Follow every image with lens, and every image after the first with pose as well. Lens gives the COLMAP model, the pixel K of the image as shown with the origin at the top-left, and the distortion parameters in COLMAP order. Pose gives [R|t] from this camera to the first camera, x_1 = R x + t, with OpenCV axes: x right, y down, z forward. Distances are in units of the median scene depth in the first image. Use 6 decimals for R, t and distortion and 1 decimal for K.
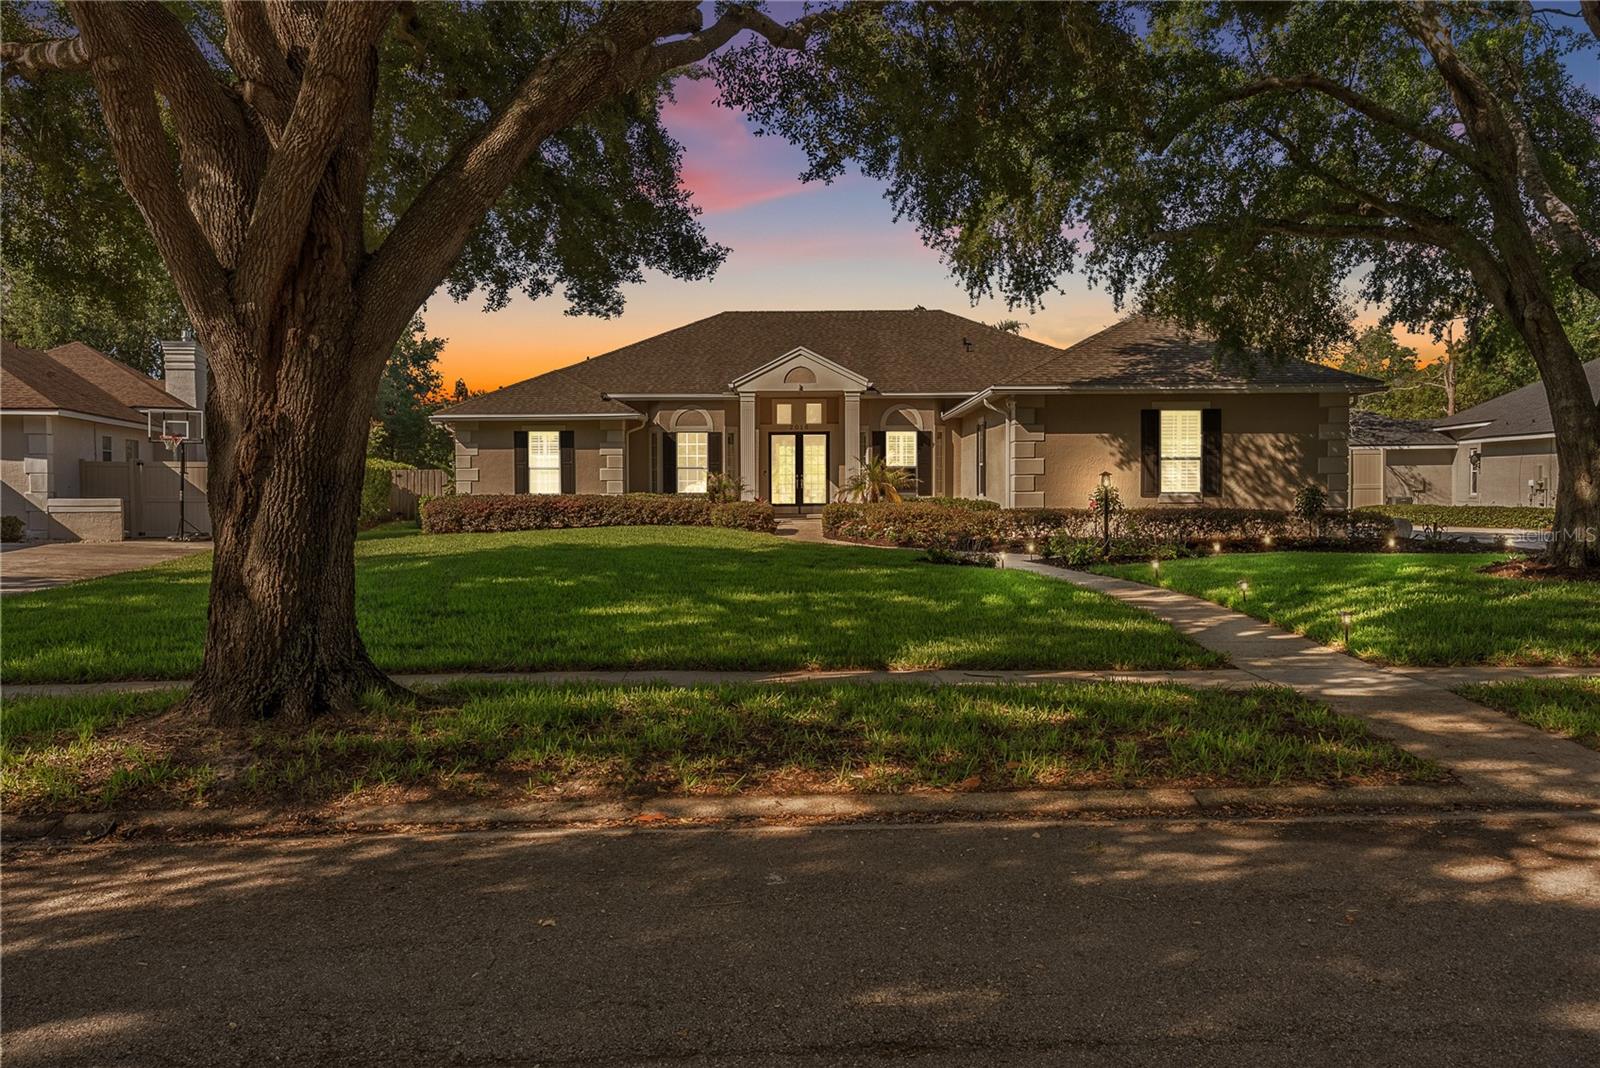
lens RADIAL K [[1326.0, 0, 800.0], [0, 1326.0, 534.0], [0, 0, 1]] dist [-0.005547, -0.000209]
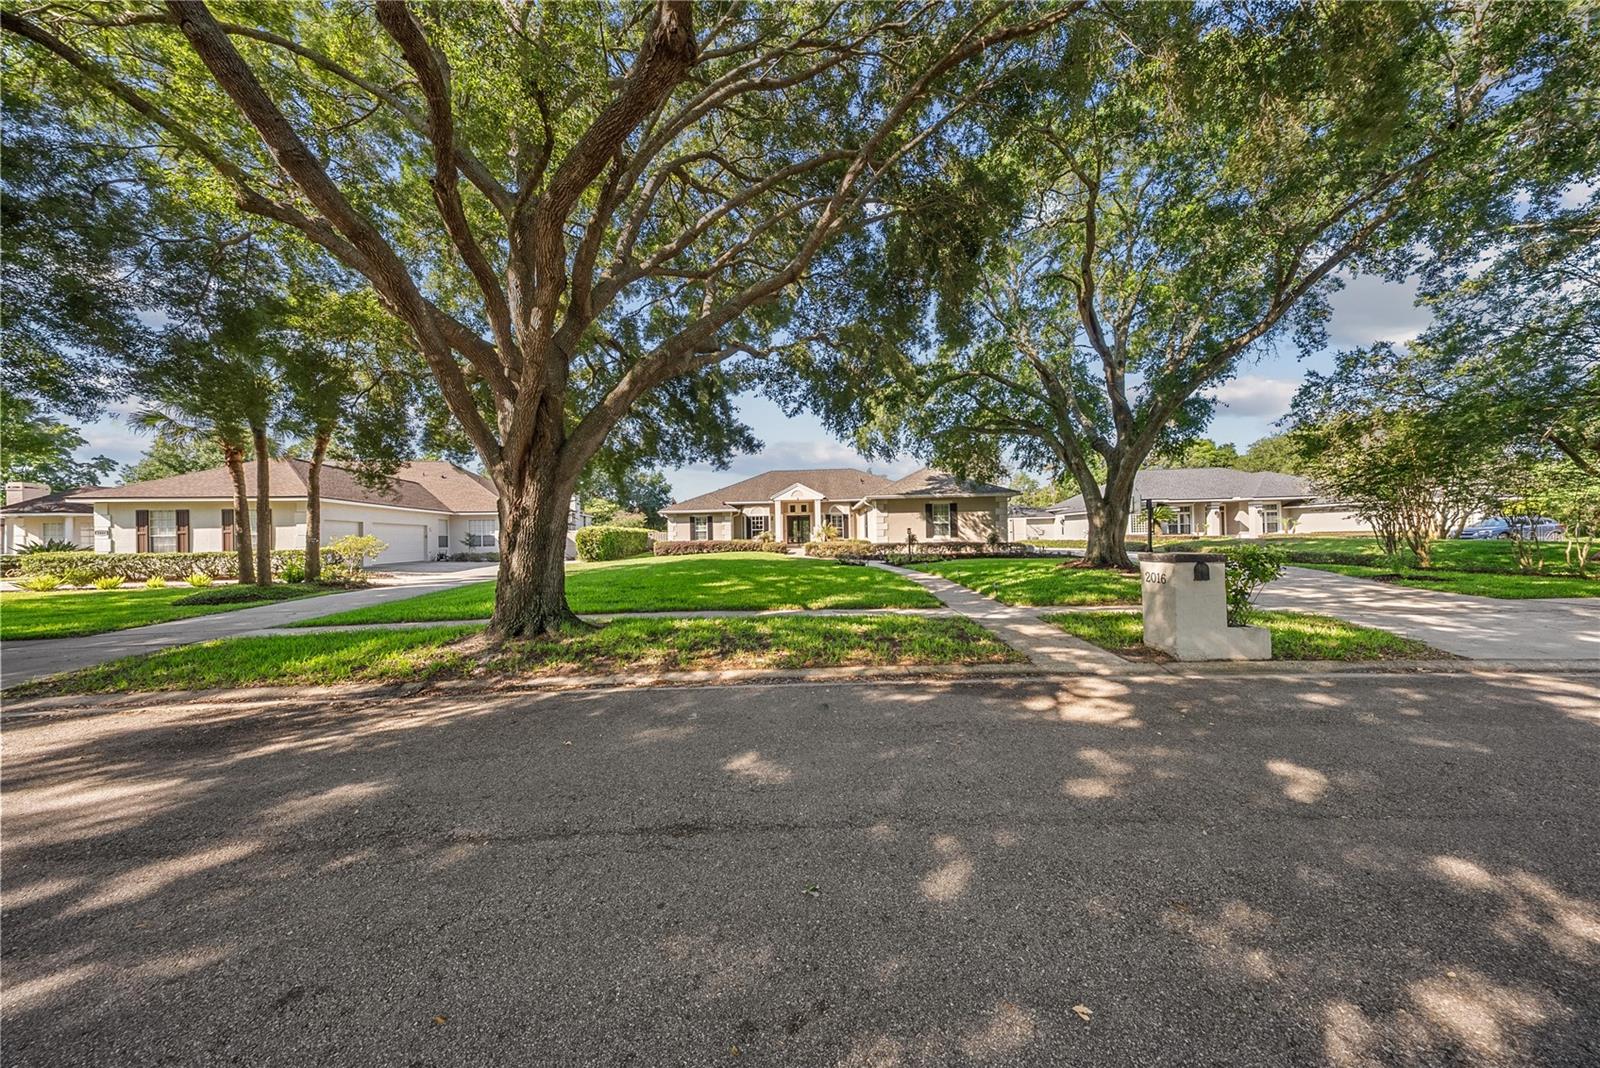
lens RADIAL K [[487.6, 0, 800.0], [0, 487.6, 534.0], [0, 0, 1]] dist [0.000174, -0.000004]
pose [[0.999390, -0.015767, -0.031171, 0.045940], [0.014446, 0.999007, -0.042151, 0.001025], [0.031805, 0.041675, 0.998625, 0.053935]]
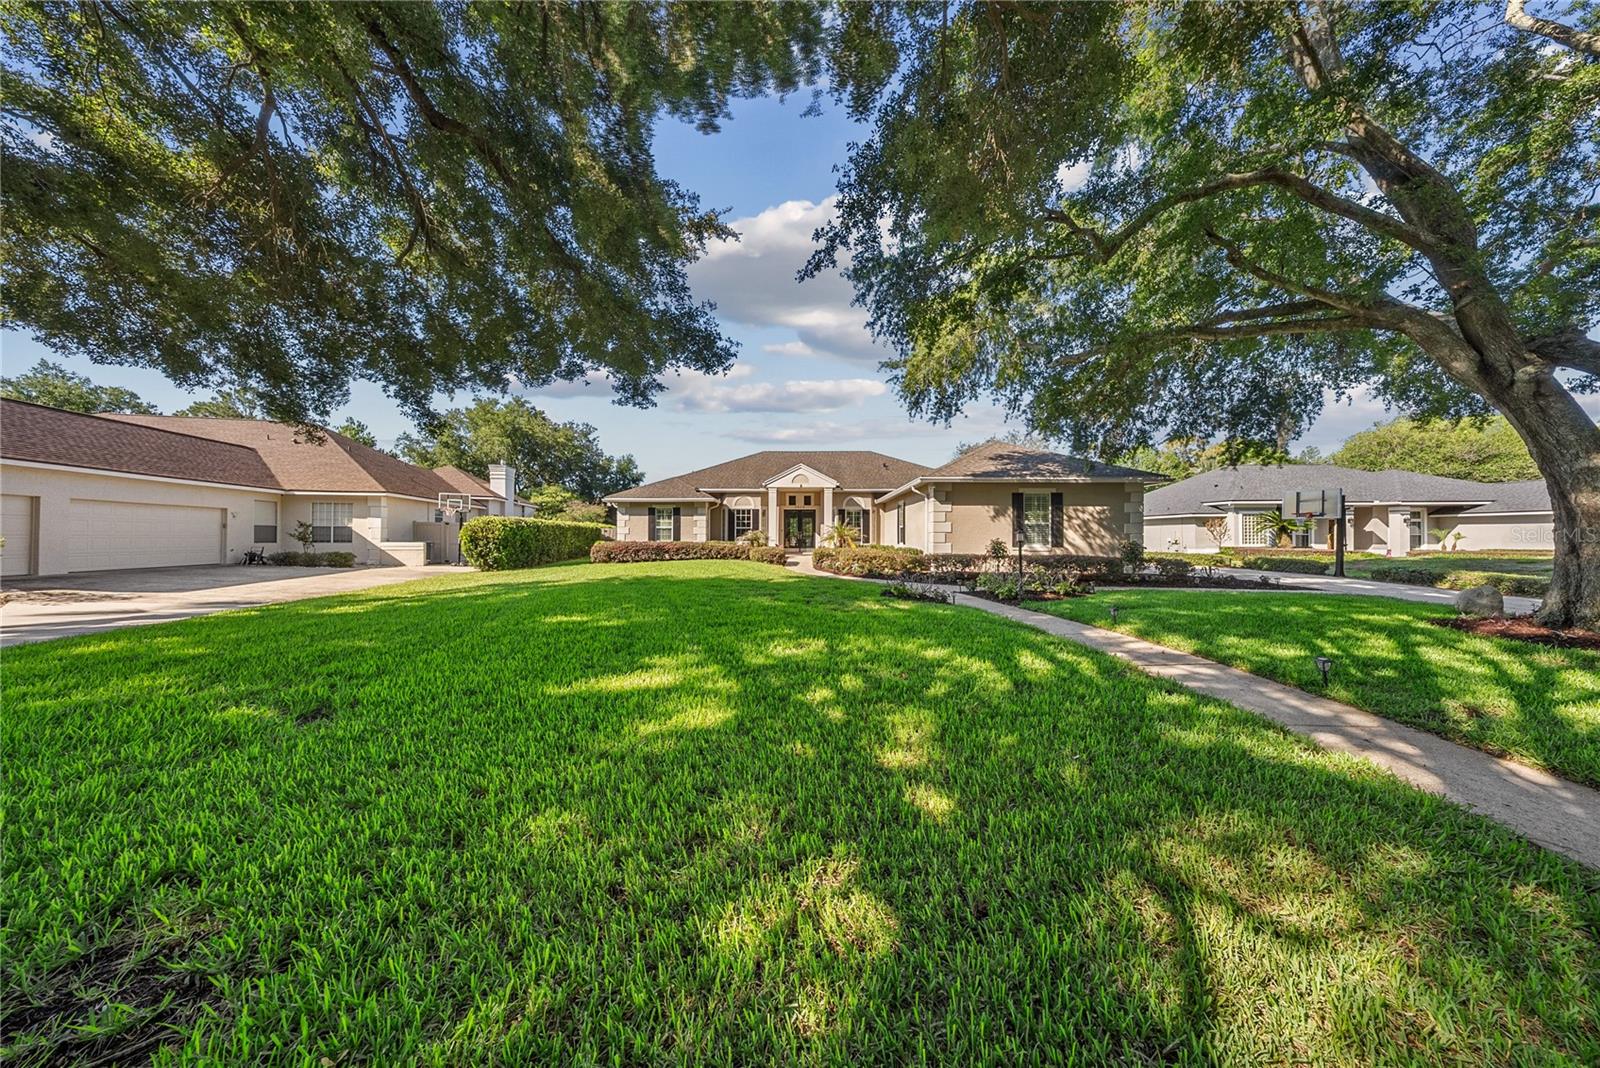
lens RADIAL K [[487.6, 0, 800.0], [0, 487.6, 534.0], [0, 0, 1]] dist [0.000174, -0.000004]
pose [[0.999947, 0.007936, -0.006525, 0.005944], [-0.008207, 0.999054, -0.042711, -0.016663], [0.006180, 0.042762, 0.999066, 0.426199]]
